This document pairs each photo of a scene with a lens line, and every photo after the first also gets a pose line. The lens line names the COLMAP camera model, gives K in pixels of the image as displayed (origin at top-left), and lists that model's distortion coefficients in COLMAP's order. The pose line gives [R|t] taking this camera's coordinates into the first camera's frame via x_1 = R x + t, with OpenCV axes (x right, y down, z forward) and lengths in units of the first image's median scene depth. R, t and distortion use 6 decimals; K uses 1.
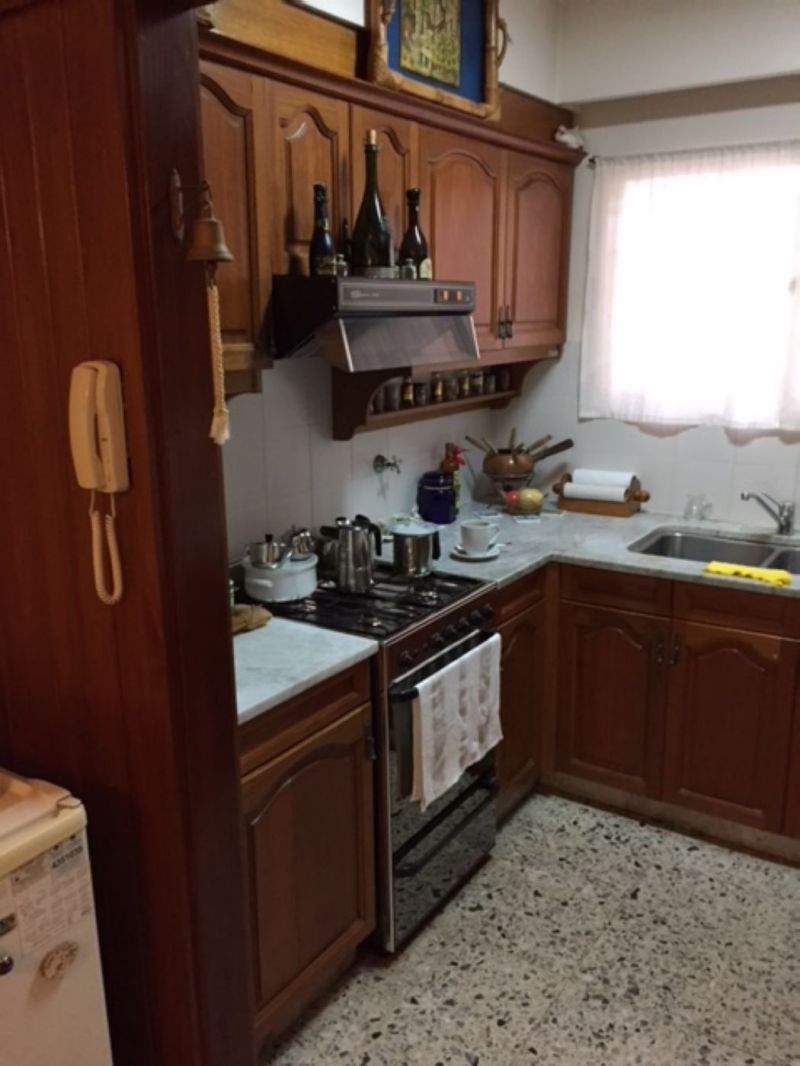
lens RADIAL K [[914.3, 0, 400.0], [0, 914.3, 533.0], [0, 0, 1]] dist [0.070810, -0.101465]
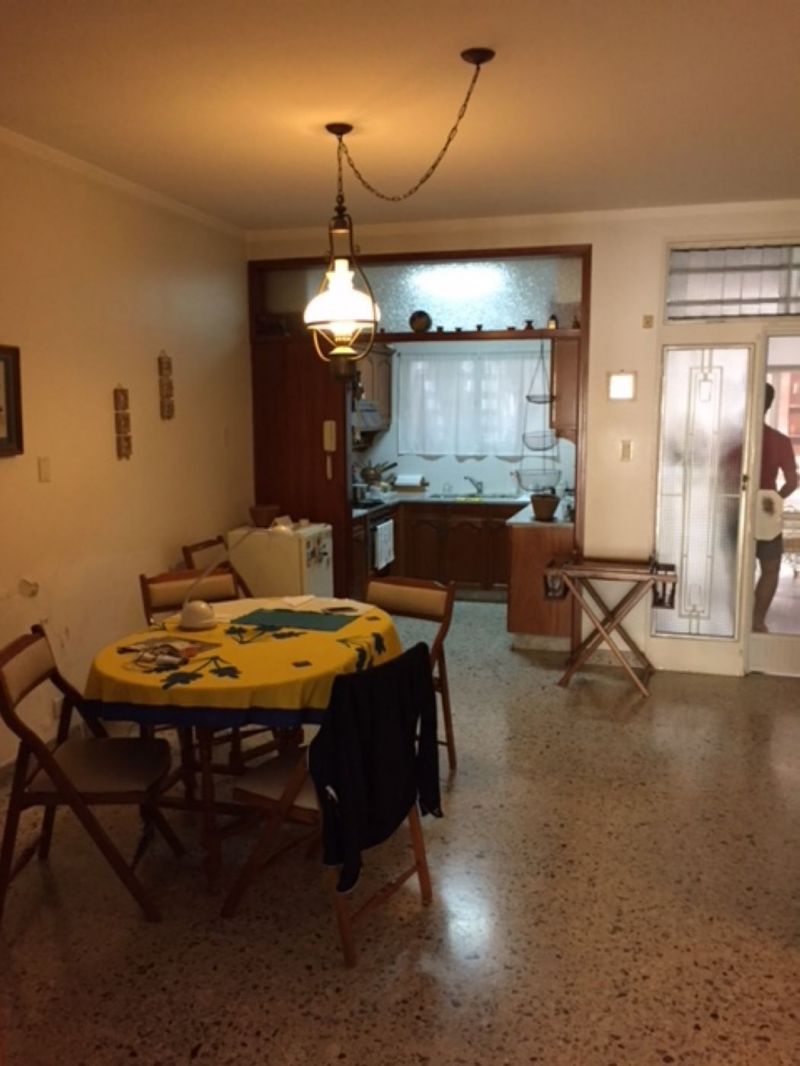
lens RADIAL K [[914.3, 0, 400.0], [0, 914.3, 533.0], [0, 0, 1]] dist [0.070810, -0.101465]
pose [[0.949848, -0.039281, 0.310235, -0.580551], [0.072659, 0.992651, -0.096774, 0.328480], [-0.304154, 0.114462, 0.945721, -1.313250]]
